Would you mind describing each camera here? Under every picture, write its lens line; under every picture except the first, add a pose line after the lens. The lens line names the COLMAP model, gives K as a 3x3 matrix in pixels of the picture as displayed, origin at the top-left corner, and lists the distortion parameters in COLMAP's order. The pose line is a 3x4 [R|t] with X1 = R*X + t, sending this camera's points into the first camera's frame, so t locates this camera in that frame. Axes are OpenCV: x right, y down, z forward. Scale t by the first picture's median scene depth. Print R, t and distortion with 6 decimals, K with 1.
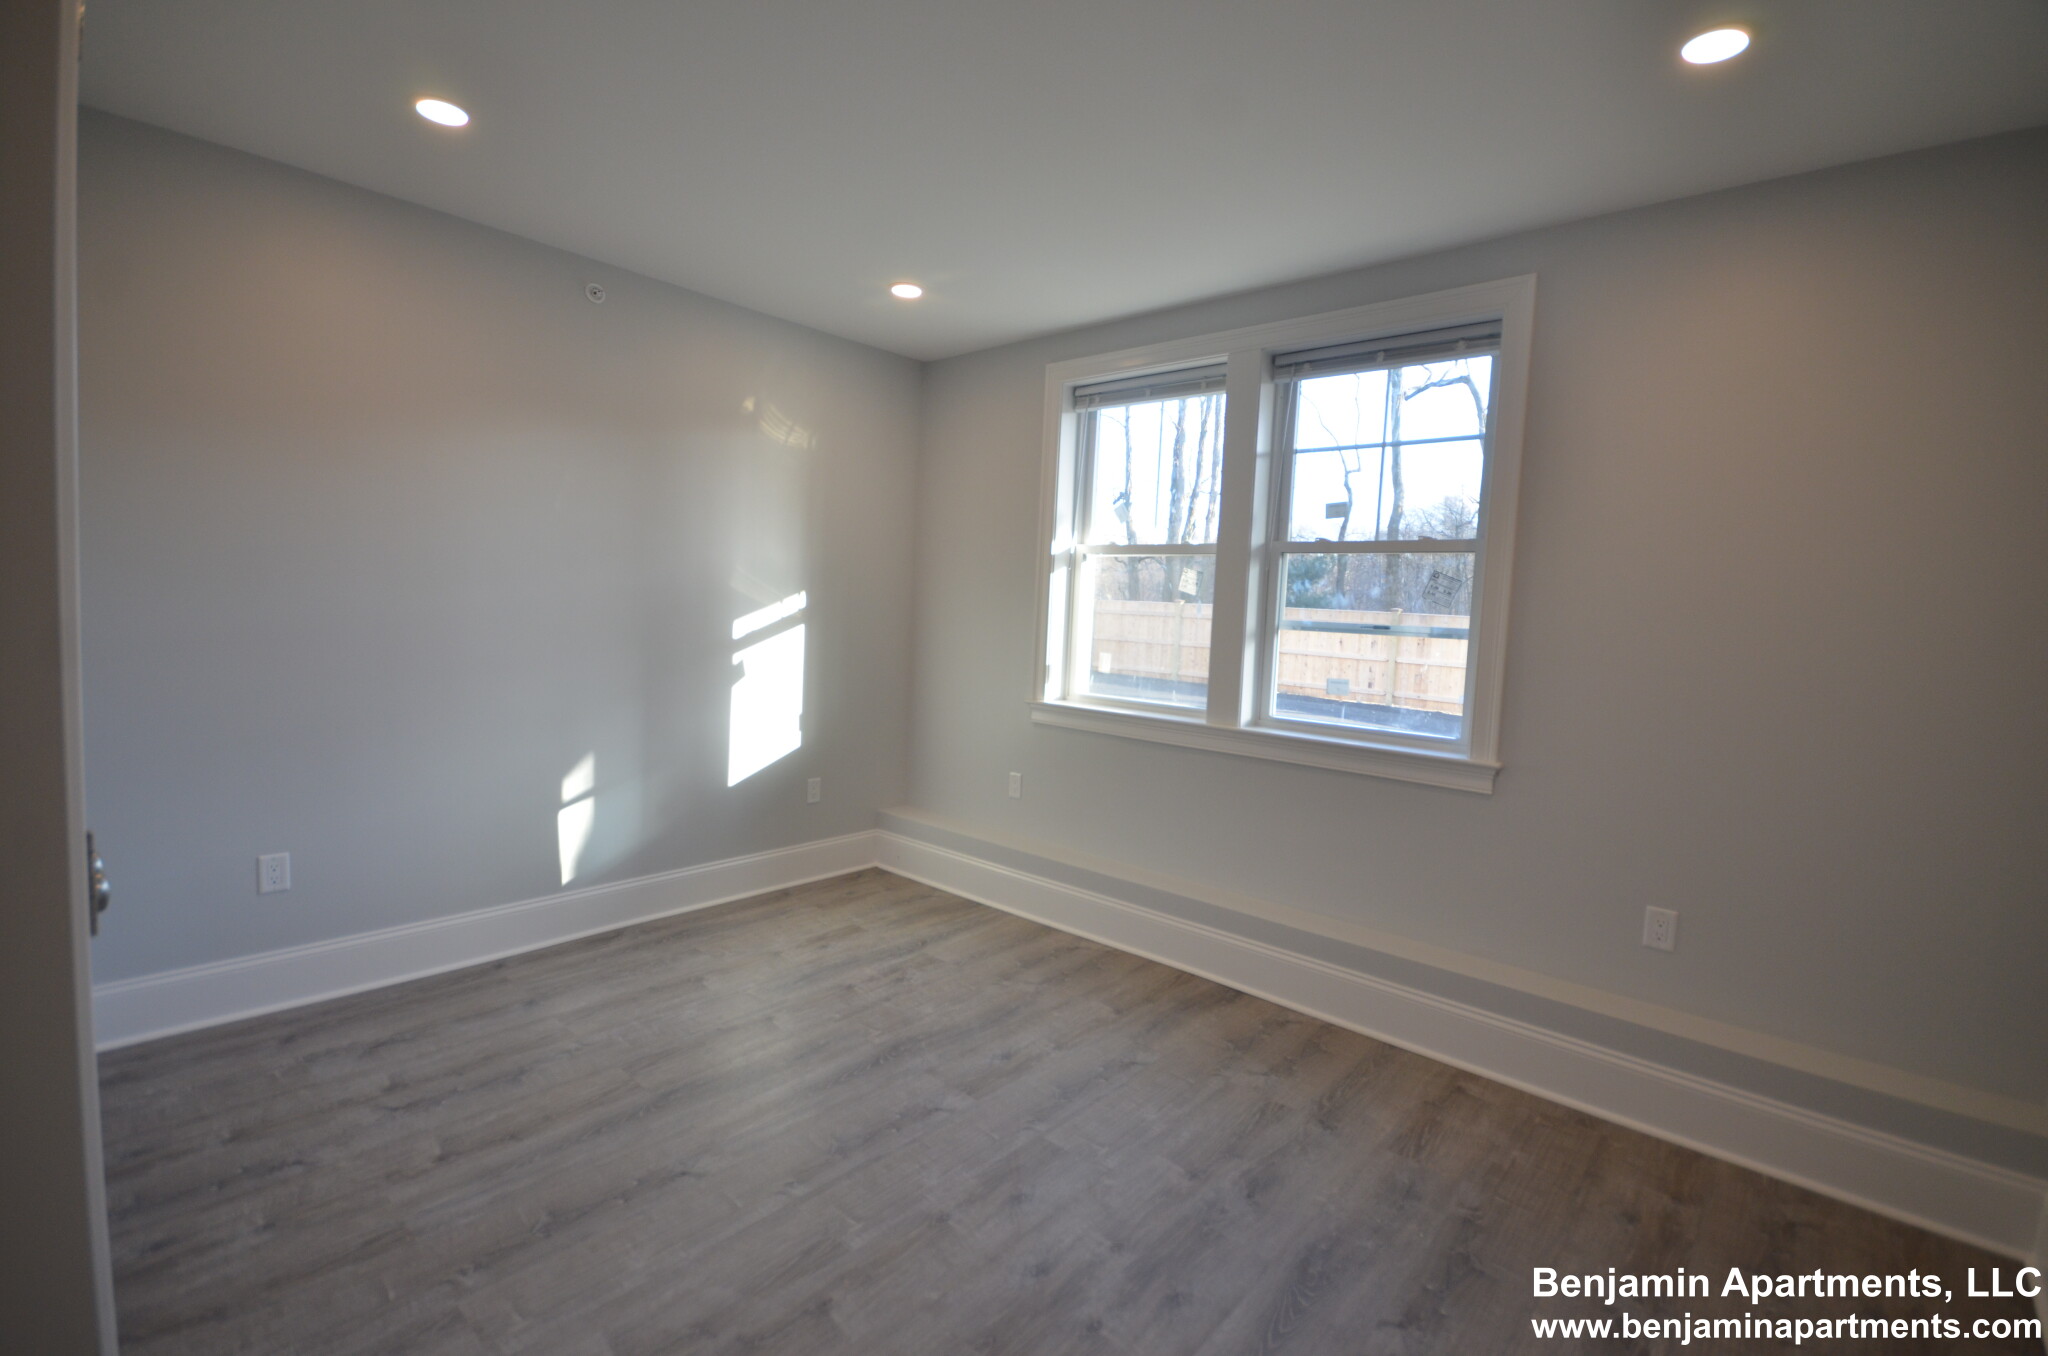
lens RADIAL K [[898.6, 0, 1025.8], [0, 898.6, 672.1], [0, 0, 1]] dist [0.003820, -0.006494]
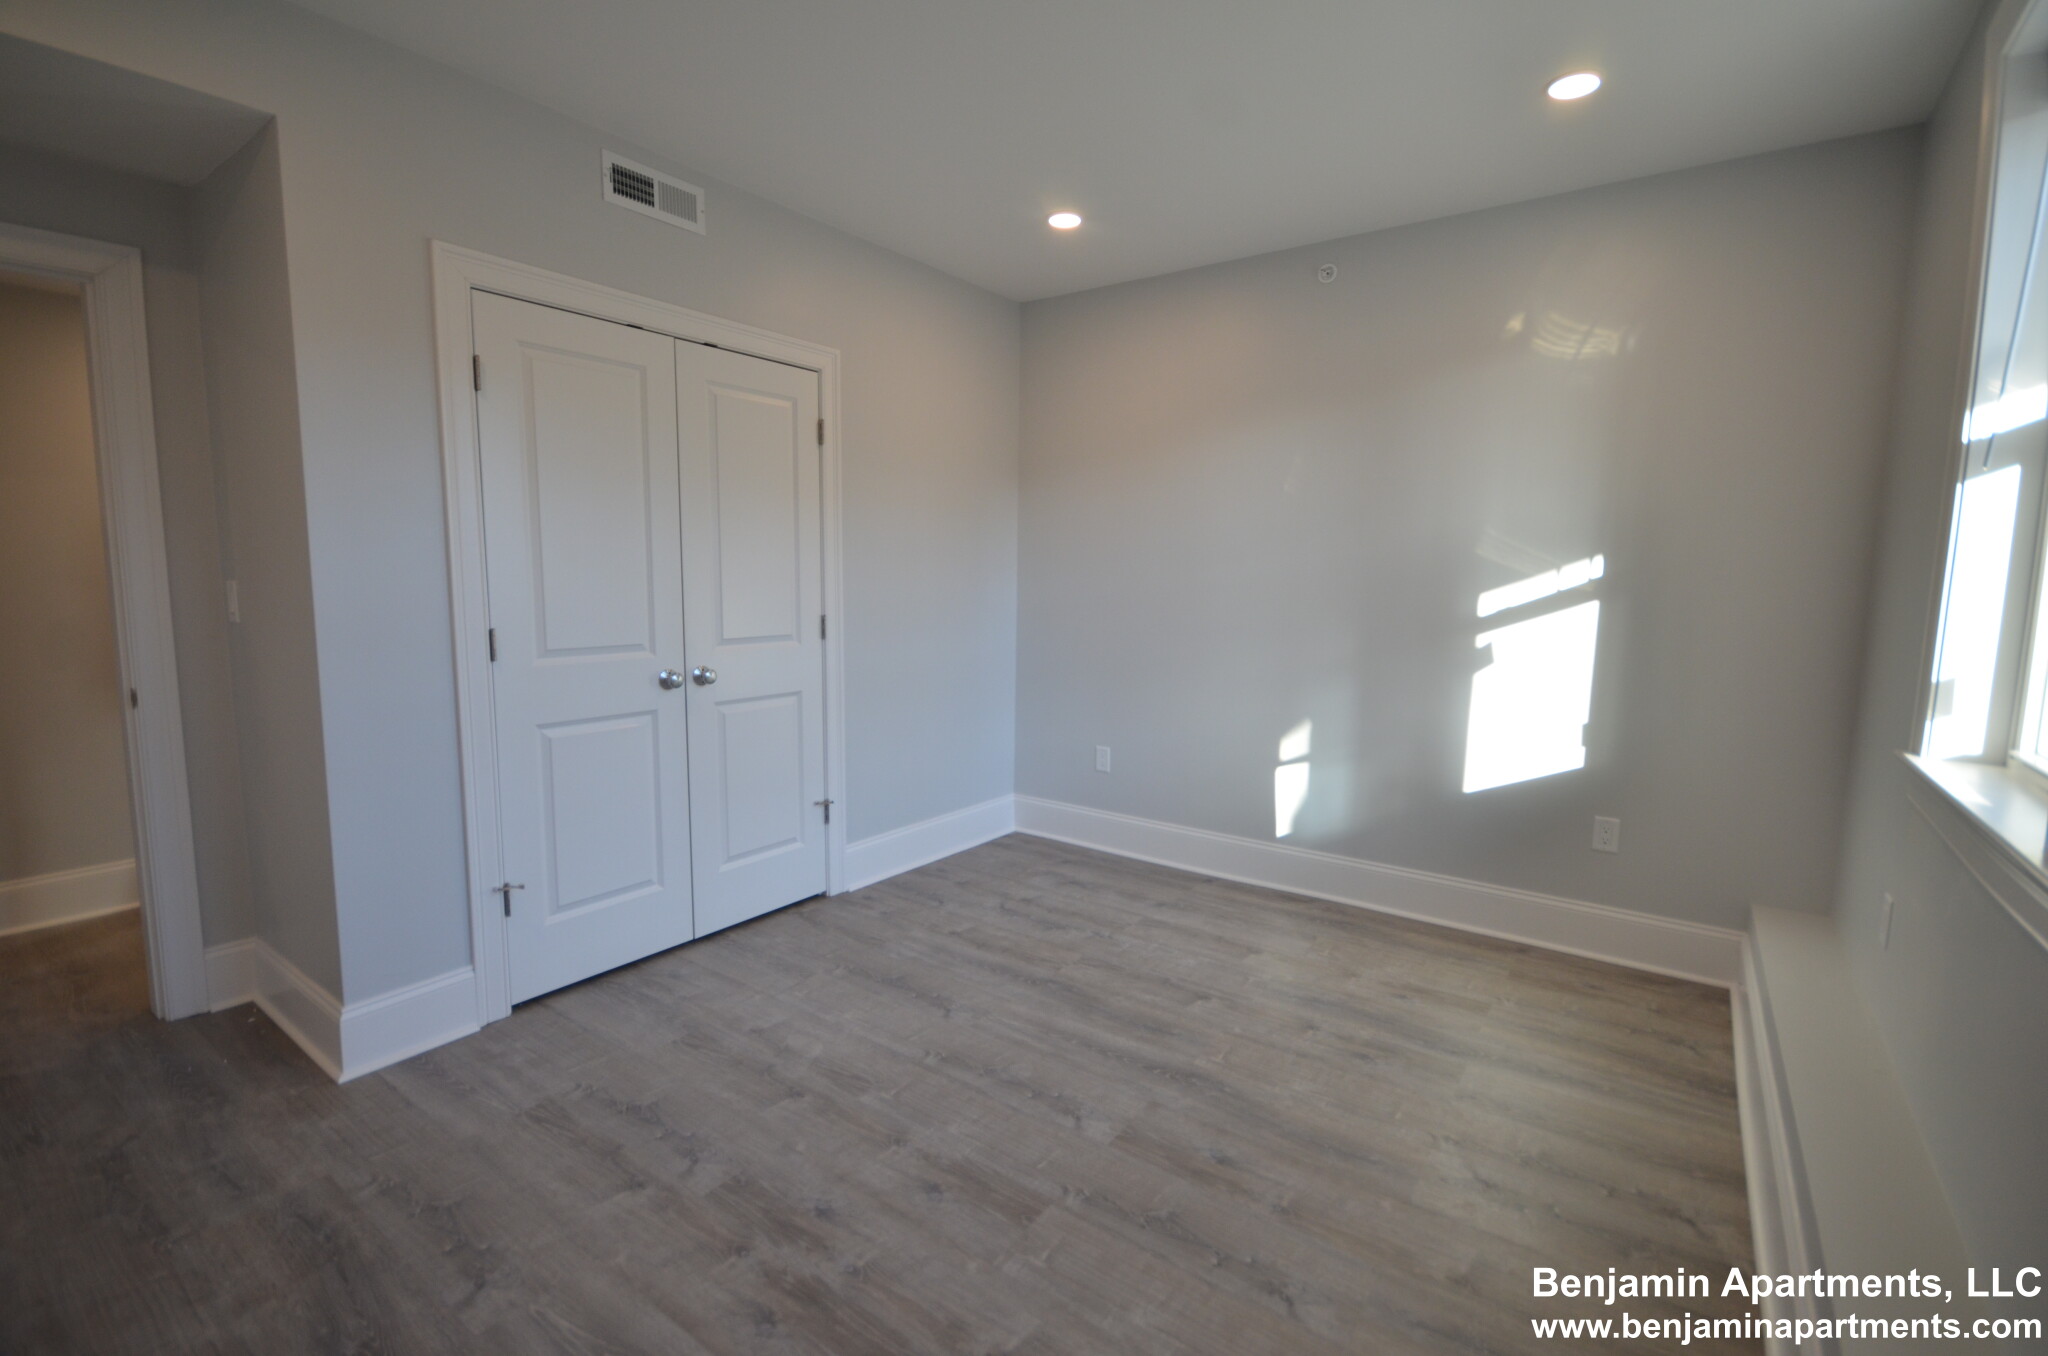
lens RADIAL K [[898.6, 0, 1025.8], [0, 898.6, 672.1], [0, 0, 1]] dist [0.003820, -0.006494]
pose [[0.091836, 0.067926, -0.993455, 0.519406], [-0.080103, 0.994941, 0.060623, -0.003344], [0.992547, 0.074011, 0.096813, 0.570566]]
